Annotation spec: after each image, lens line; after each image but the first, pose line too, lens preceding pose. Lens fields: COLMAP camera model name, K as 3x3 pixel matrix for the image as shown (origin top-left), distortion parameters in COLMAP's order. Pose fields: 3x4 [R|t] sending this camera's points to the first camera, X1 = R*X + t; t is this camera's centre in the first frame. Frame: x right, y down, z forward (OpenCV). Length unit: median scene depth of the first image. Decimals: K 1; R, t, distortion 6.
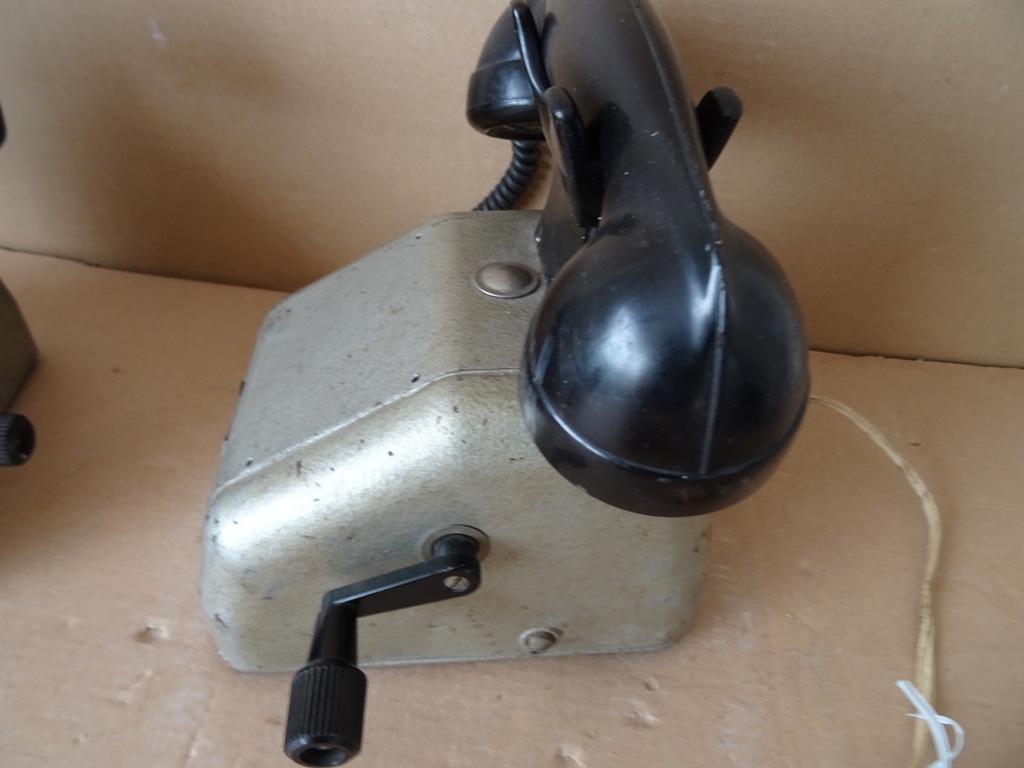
lens RADIAL K [[728.8, 0, 514.0], [0, 728.8, 385.5], [0, 0, 1]] dist [-0.001159, -0.007823]
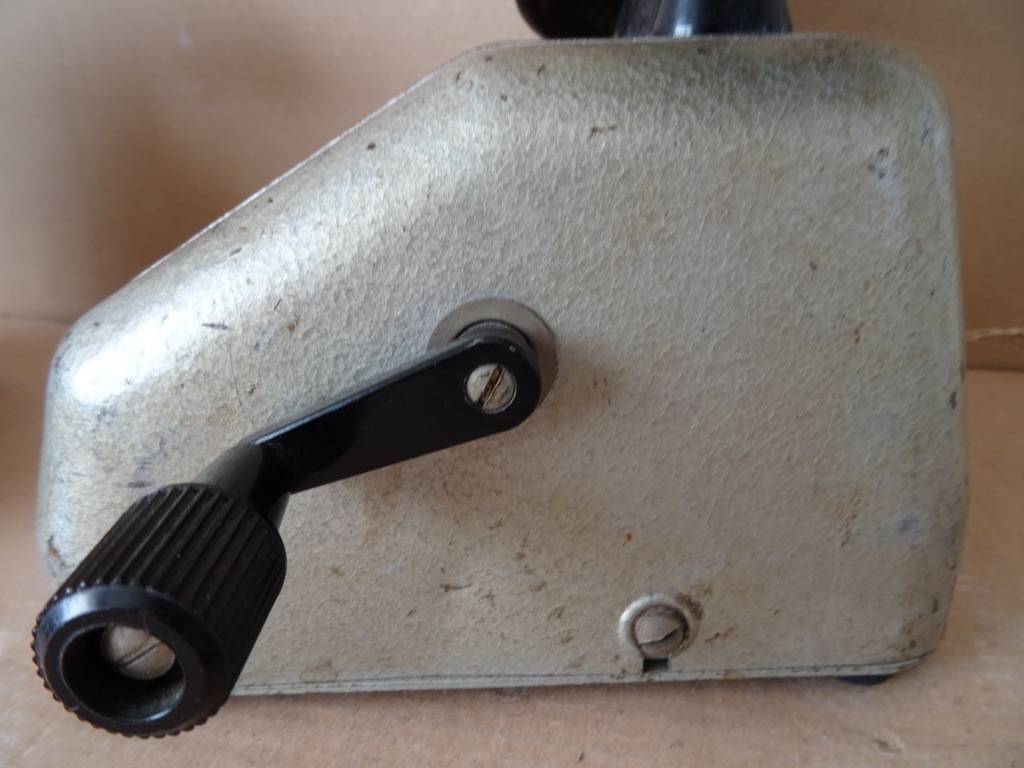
lens RADIAL K [[724.5, 0, 514.3], [0, 724.5, 382.1], [0, 0, 1]] dist [0.003303, -0.028385]
pose [[0.996853, -0.031594, -0.072705, -0.022972], [0.003796, 0.935121, -0.354309, 0.372123], [0.079182, 0.352918, 0.932298, 0.459187]]
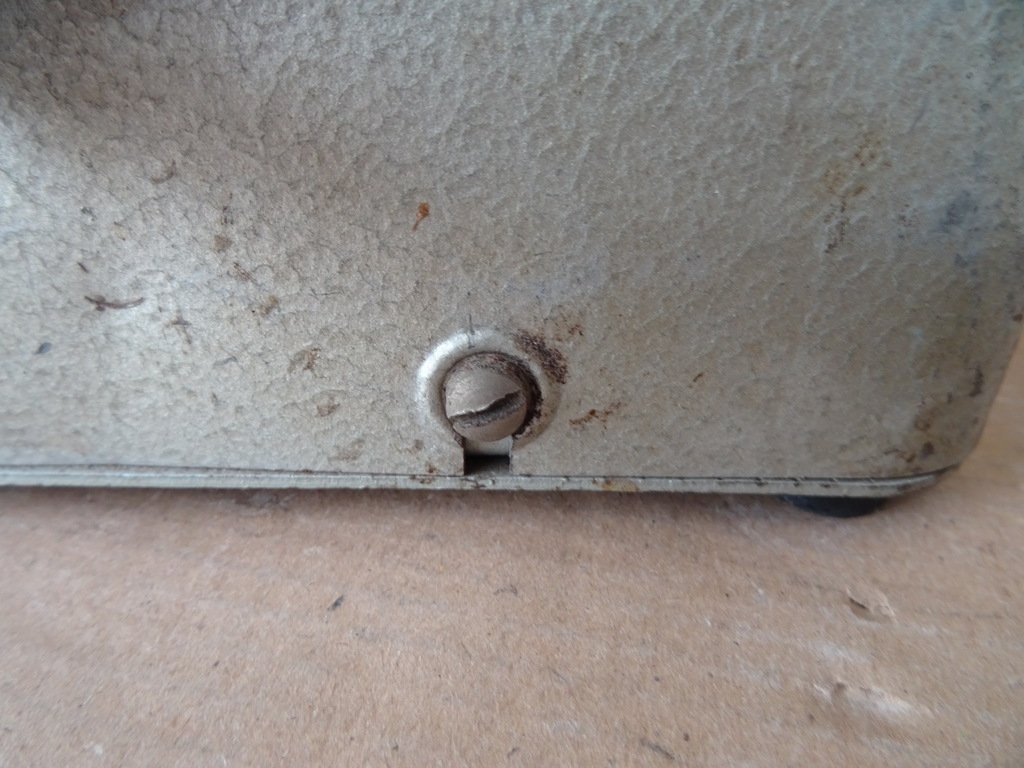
lens RADIAL K [[728.8, 0, 514.0], [0, 728.8, 385.5], [0, 0, 1]] dist [-0.001159, -0.007823]
pose [[0.997695, 0.024353, -0.063338, 0.066096], [-0.036070, 0.980923, -0.191022, 0.405547], [0.057478, 0.192866, 0.979540, 0.725057]]
